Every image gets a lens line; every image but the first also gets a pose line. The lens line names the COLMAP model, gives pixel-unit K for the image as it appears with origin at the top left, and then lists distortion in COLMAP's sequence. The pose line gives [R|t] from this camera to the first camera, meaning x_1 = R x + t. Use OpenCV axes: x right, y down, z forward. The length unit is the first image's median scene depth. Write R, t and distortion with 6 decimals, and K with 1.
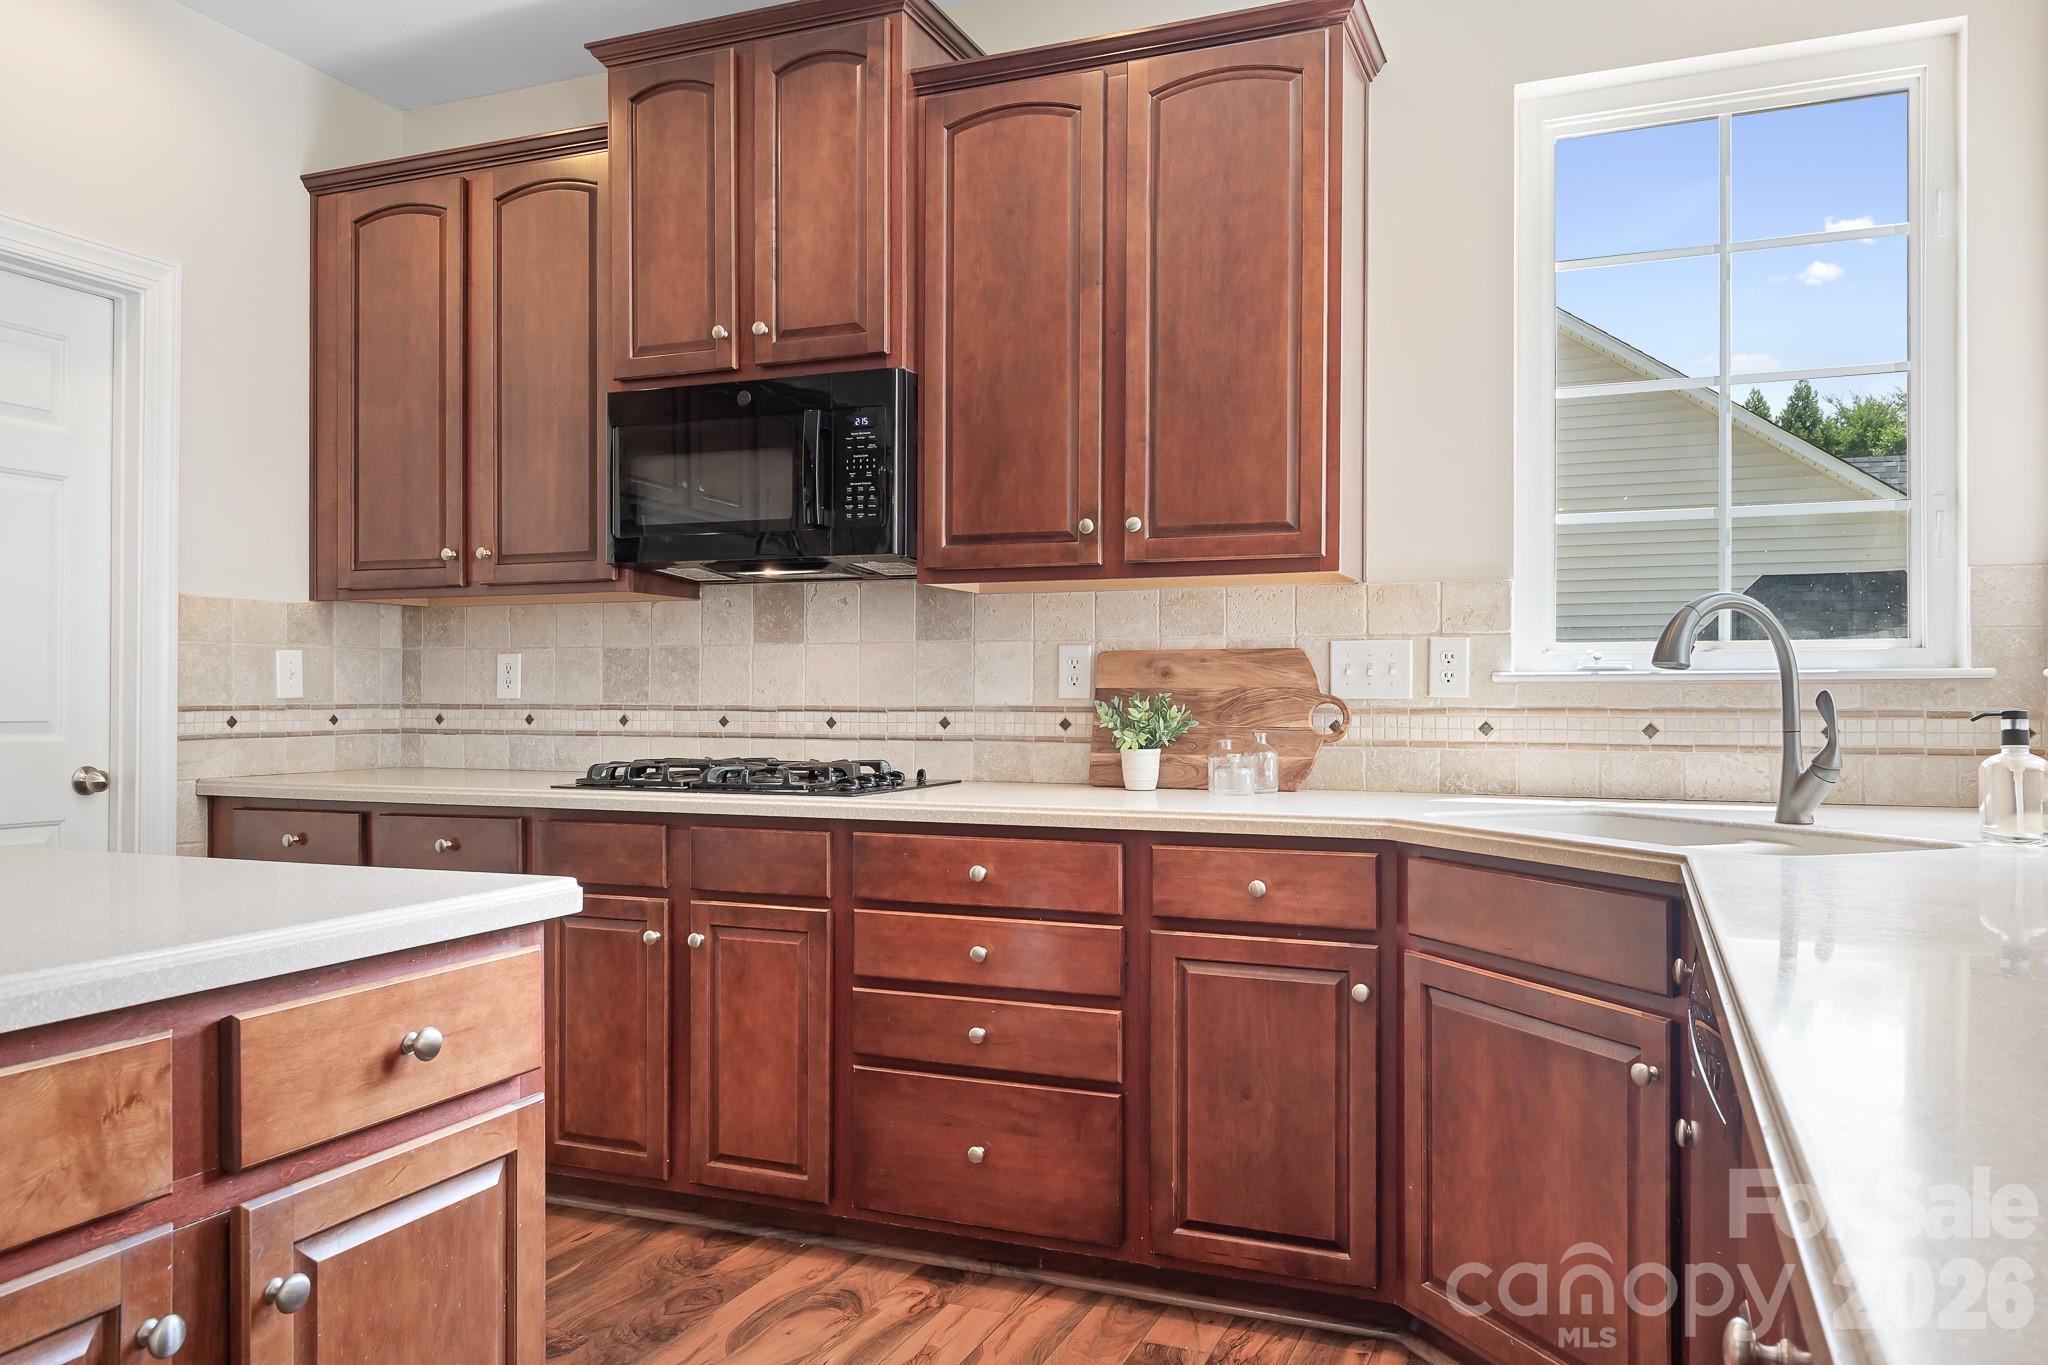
lens RADIAL K [[1477.1, 0, 1032.3], [0, 1477.1, 693.6], [0, 0, 1]] dist [0.022190, -0.005283]
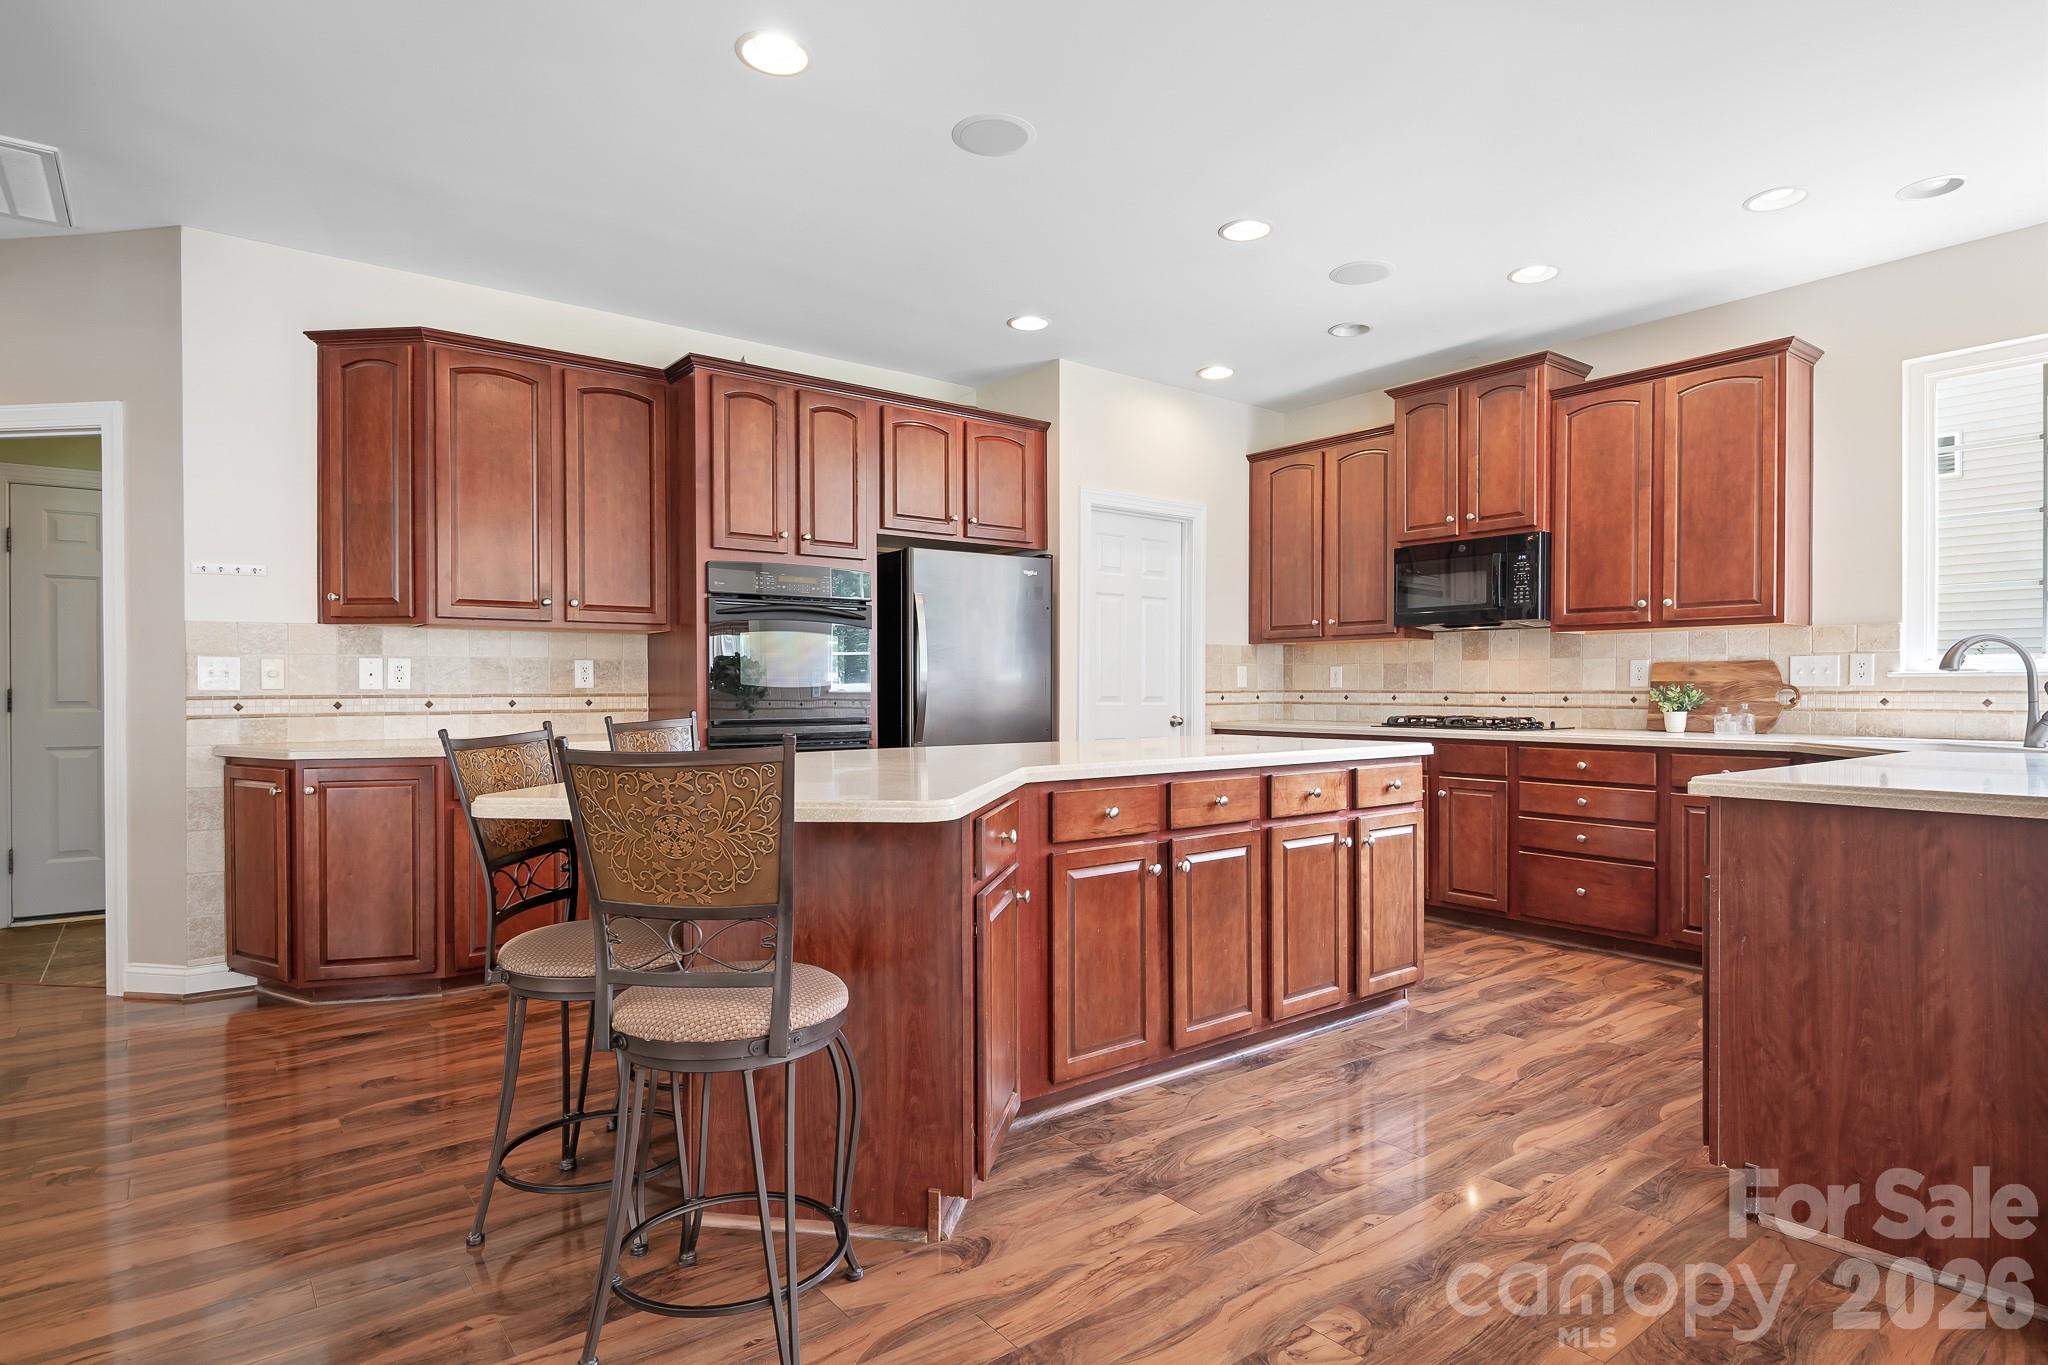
lens RADIAL K [[1109.2, 0, 1015.4], [0, 1109.2, 696.1], [0, 0, 1]] dist [0.015933, -0.004399]
pose [[0.866072, 0.001820, -0.499916, 0.052661], [0.002744, 0.999961, 0.008394, 0.001191], [0.499912, -0.008642, 0.866033, -0.731204]]
